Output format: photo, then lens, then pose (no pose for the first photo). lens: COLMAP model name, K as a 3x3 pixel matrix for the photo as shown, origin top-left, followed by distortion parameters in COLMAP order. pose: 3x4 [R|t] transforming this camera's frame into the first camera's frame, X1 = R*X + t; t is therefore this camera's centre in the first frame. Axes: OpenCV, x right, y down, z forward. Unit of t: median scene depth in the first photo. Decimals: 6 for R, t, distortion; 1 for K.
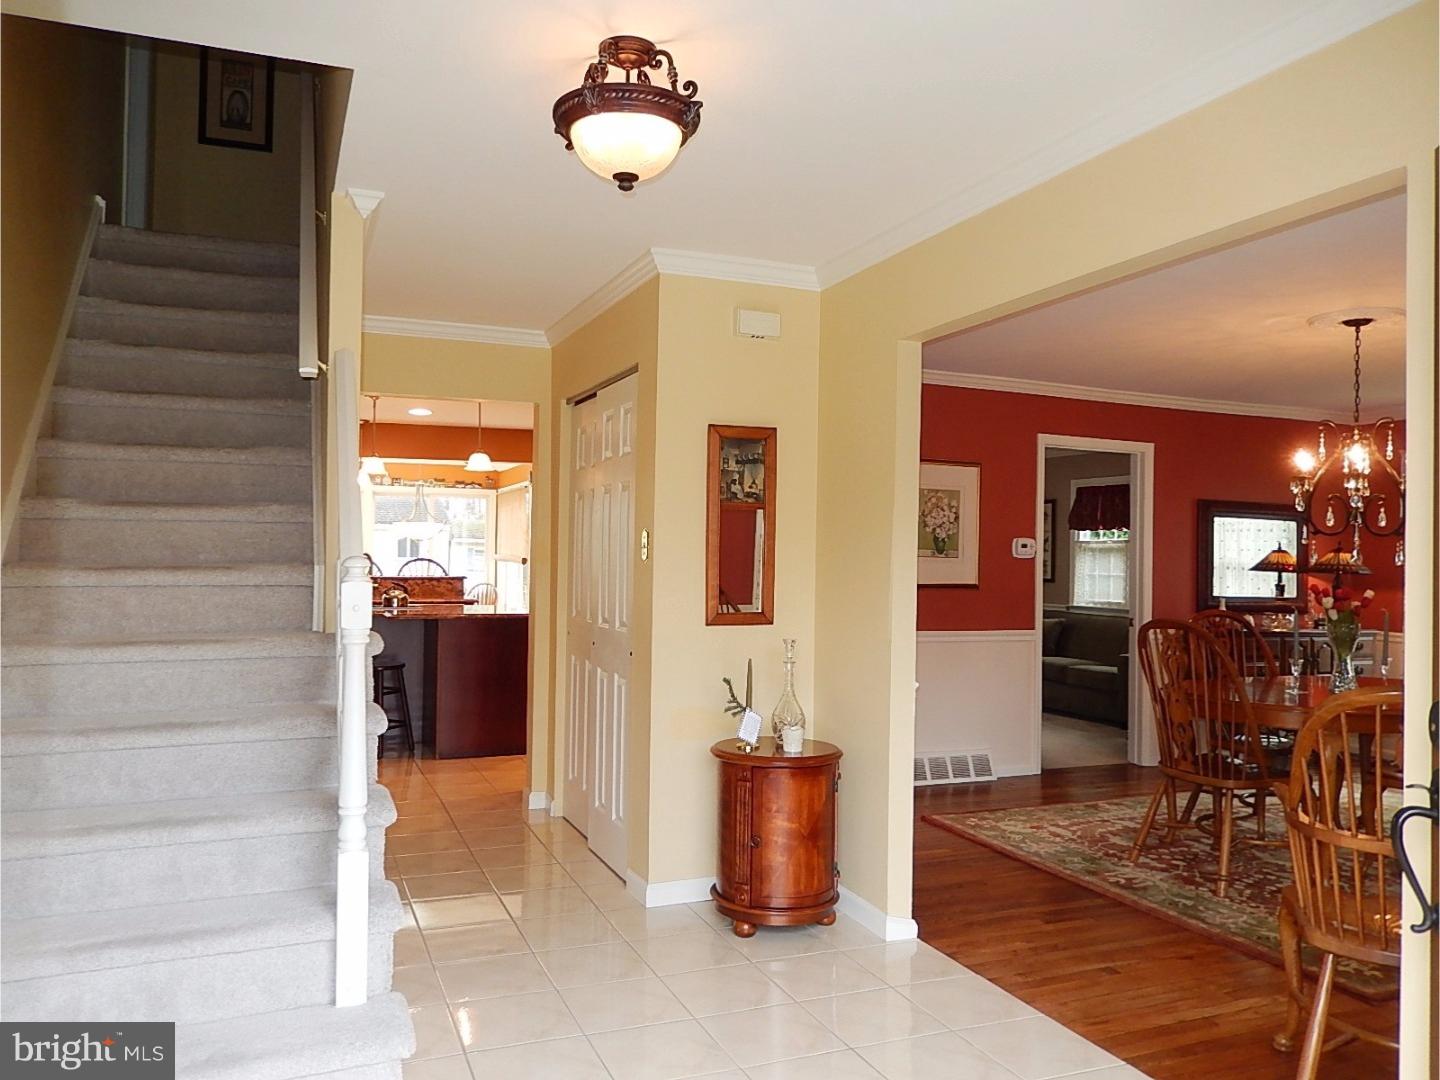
lens RADIAL K [[1075.6, 0, 720.0], [0, 1075.6, 540.0], [0, 0, 1]] dist [0.003208, 0.001005]
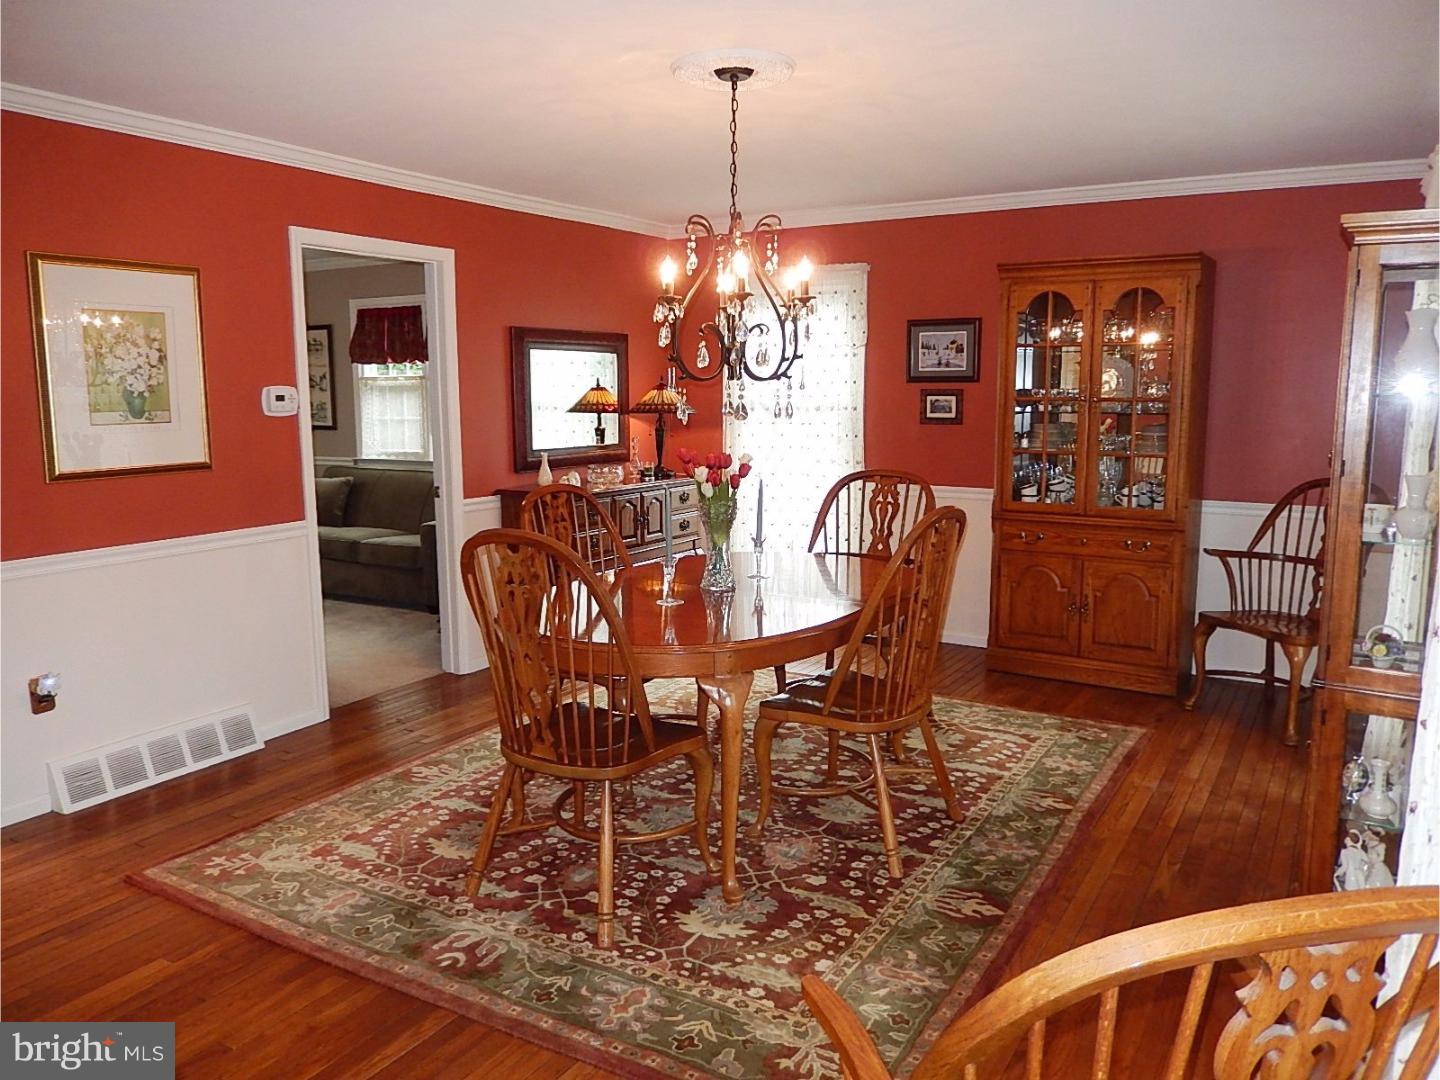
lens RADIAL K [[1126.4, 0, 720.0], [0, 1126.4, 540.0], [0, 0, 1]] dist [-0.017611, -0.003035]
pose [[0.812156, -0.105262, 0.573866, 0.099499], [0.015549, 0.987146, 0.159063, -0.014656], [-0.583233, -0.120261, 0.803353, 0.282018]]
